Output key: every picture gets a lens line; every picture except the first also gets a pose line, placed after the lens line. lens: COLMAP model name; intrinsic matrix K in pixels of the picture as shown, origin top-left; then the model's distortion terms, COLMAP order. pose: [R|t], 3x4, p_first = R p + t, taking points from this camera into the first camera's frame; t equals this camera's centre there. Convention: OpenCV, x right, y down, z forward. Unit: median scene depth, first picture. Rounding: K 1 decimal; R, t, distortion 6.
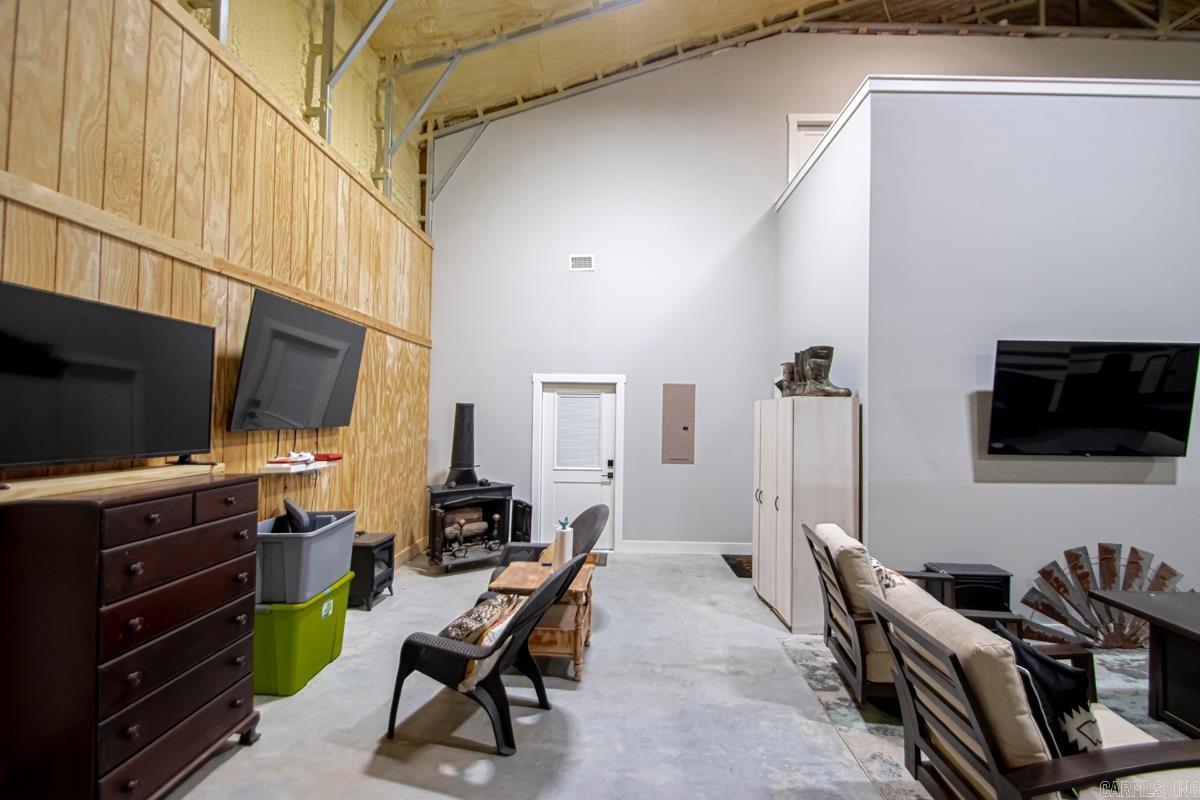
lens RADIAL K [[554.8, 0, 600.4], [0, 554.8, 395.6], [0, 0, 1]] dist [0.026048, -0.011997]
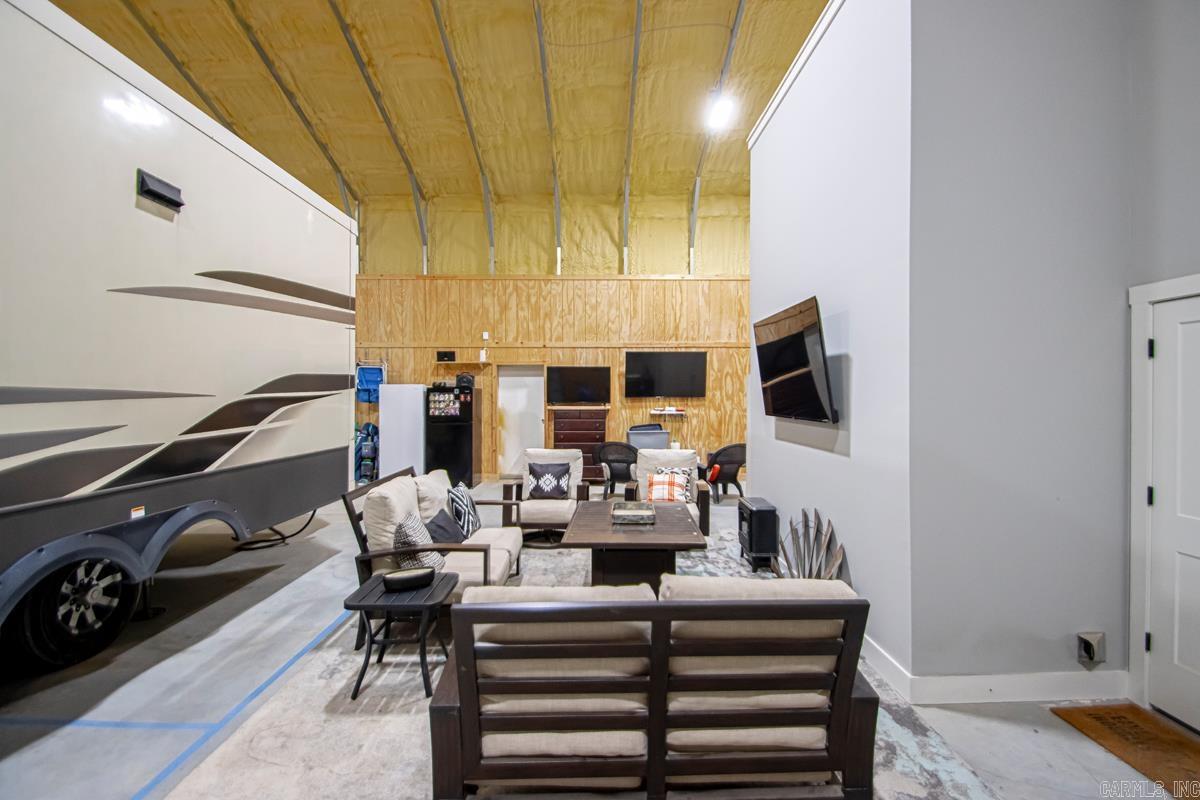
lens RADIAL K [[554.8, 0, 601.8], [0, 554.8, 398.8], [0, 0, 1]] dist [0.026048, -0.011997]
pose [[0.055207, -0.000210, -0.998475, 1.778522], [0.031788, 0.999493, 0.001547, 0.045137], [0.997969, -0.031825, 0.055186, 0.502854]]
